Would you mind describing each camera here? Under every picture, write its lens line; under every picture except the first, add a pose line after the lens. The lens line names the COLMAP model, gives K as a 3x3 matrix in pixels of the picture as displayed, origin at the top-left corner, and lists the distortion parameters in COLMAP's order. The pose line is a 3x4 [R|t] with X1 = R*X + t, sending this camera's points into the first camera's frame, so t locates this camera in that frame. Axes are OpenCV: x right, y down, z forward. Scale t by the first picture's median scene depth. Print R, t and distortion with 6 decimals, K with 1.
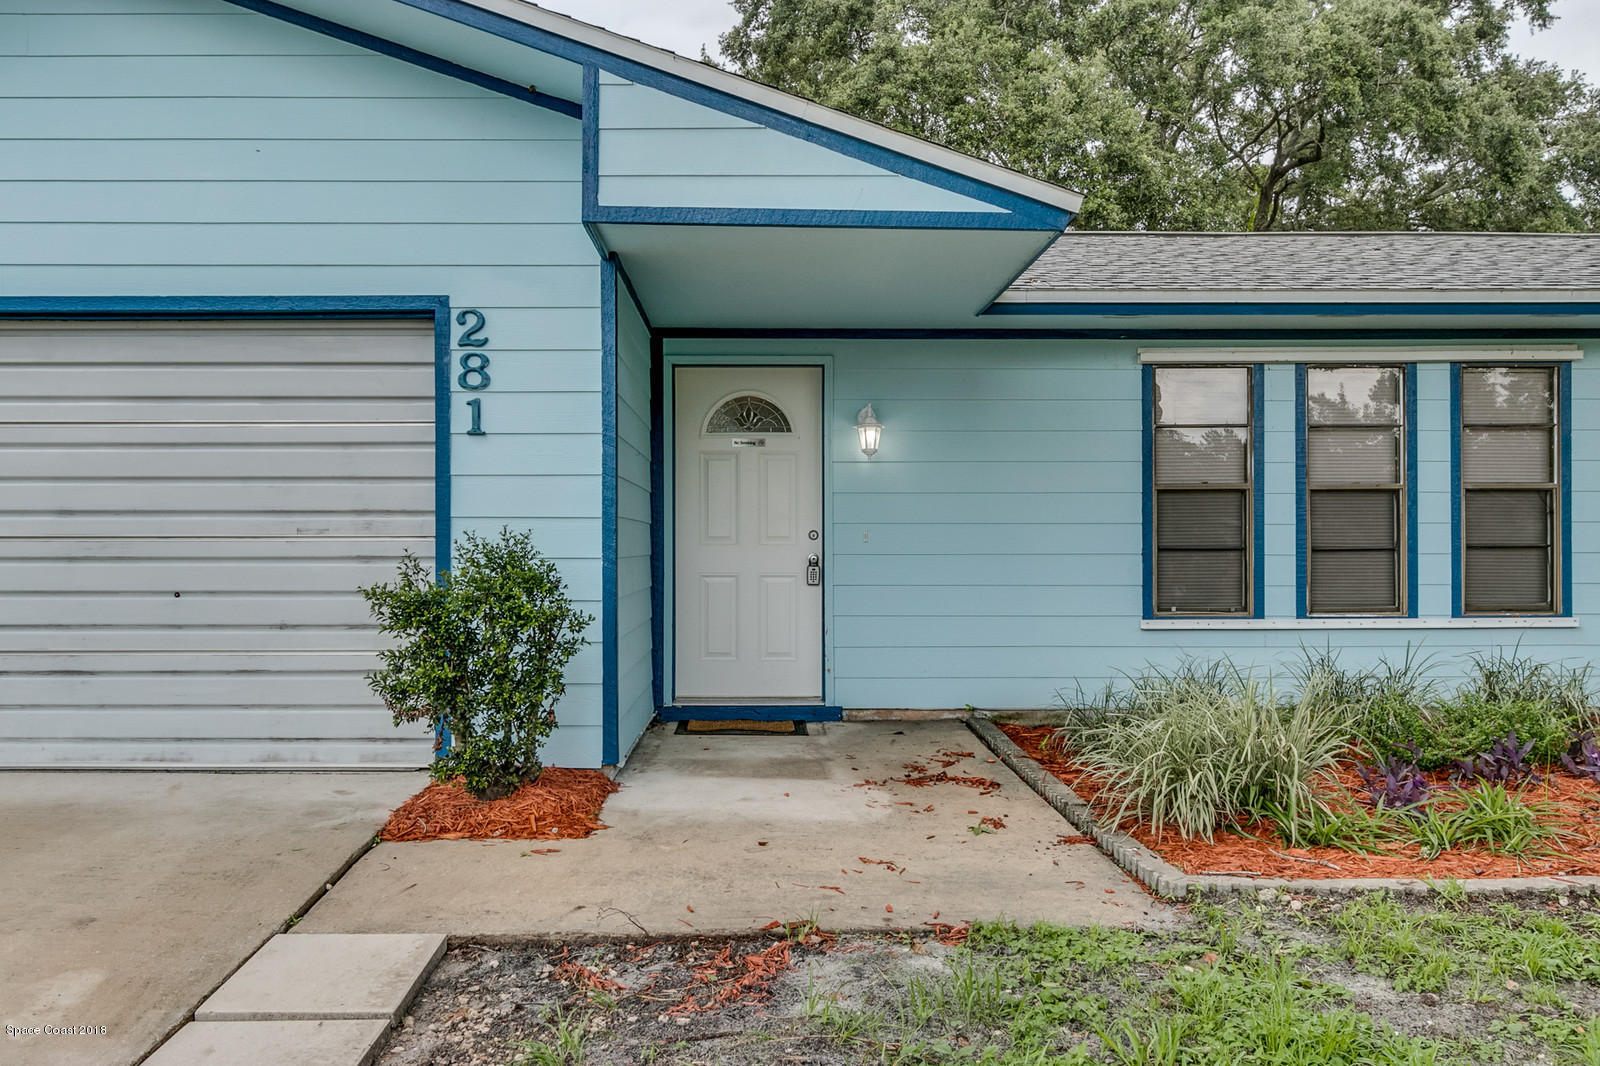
lens RADIAL K [[851.1, 0, 797.3], [0, 851.1, 534.0], [0, 0, 1]] dist [0.002082, 0.000302]
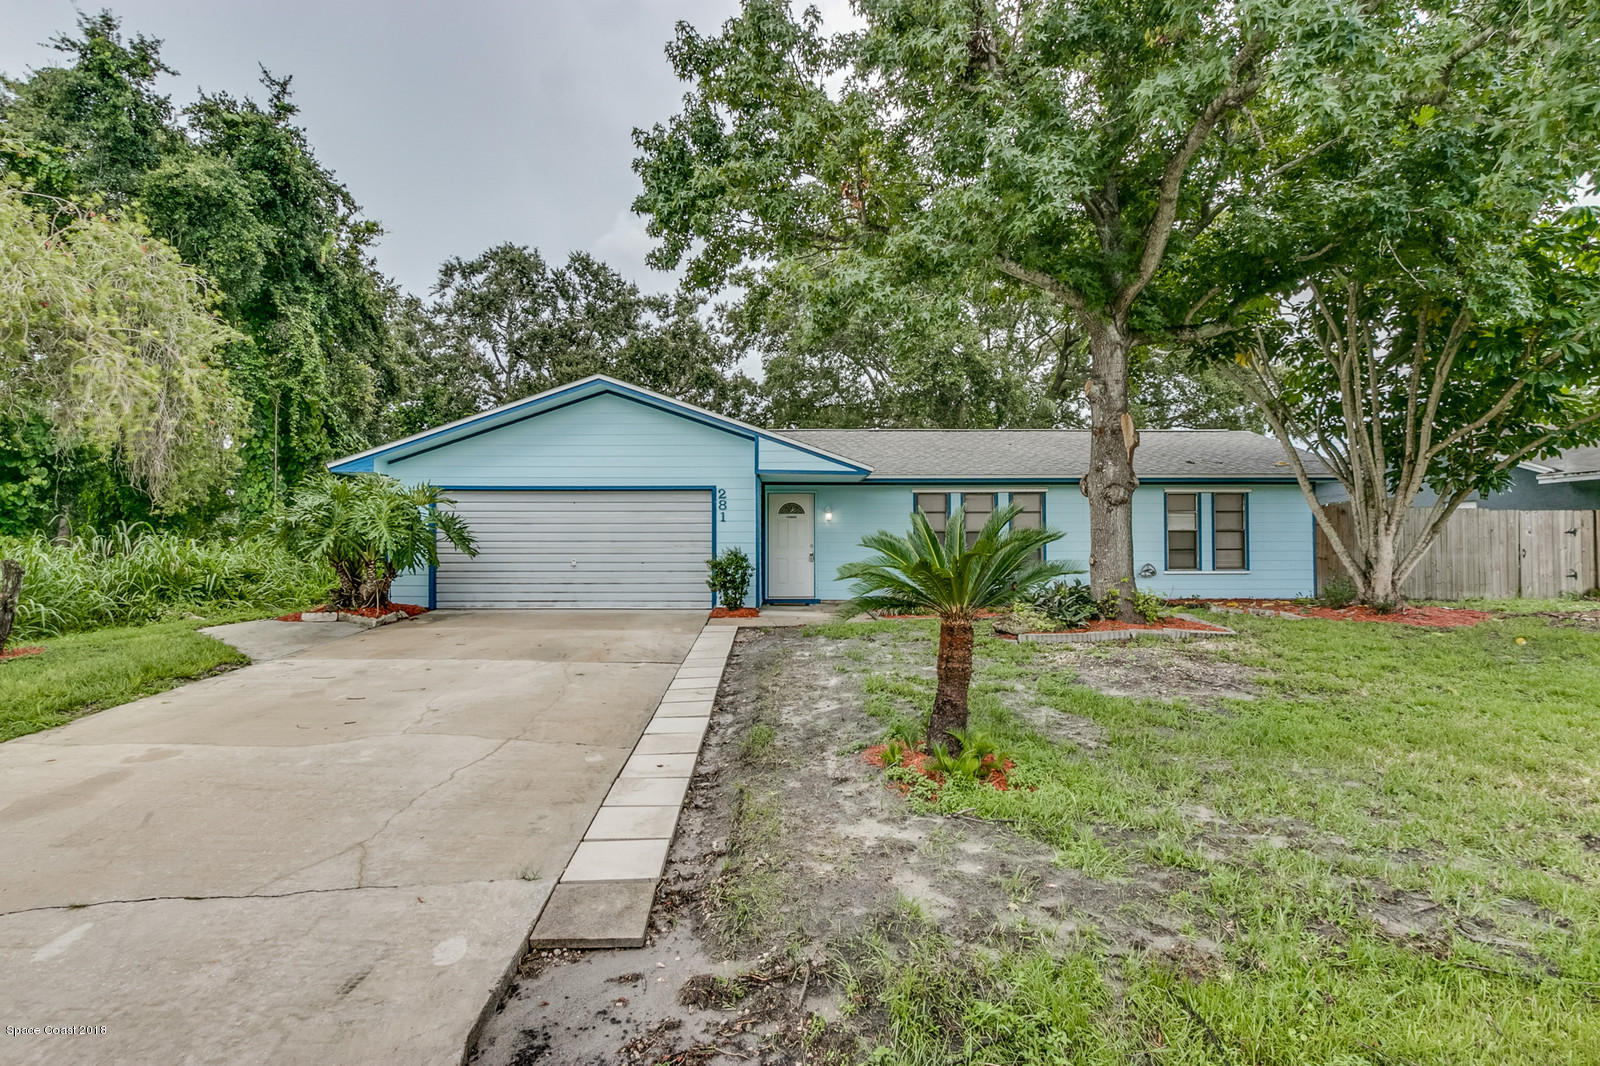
lens RADIAL K [[851.1, 0, 801.6], [0, 851.1, 533.7], [0, 0, 1]] dist [0.002082, 0.000302]
pose [[0.999969, -0.000013, -0.007817, 0.007846], [0.000005, 0.999999, -0.001057, -0.056240], [0.007817, 0.001057, 0.999969, -2.848689]]
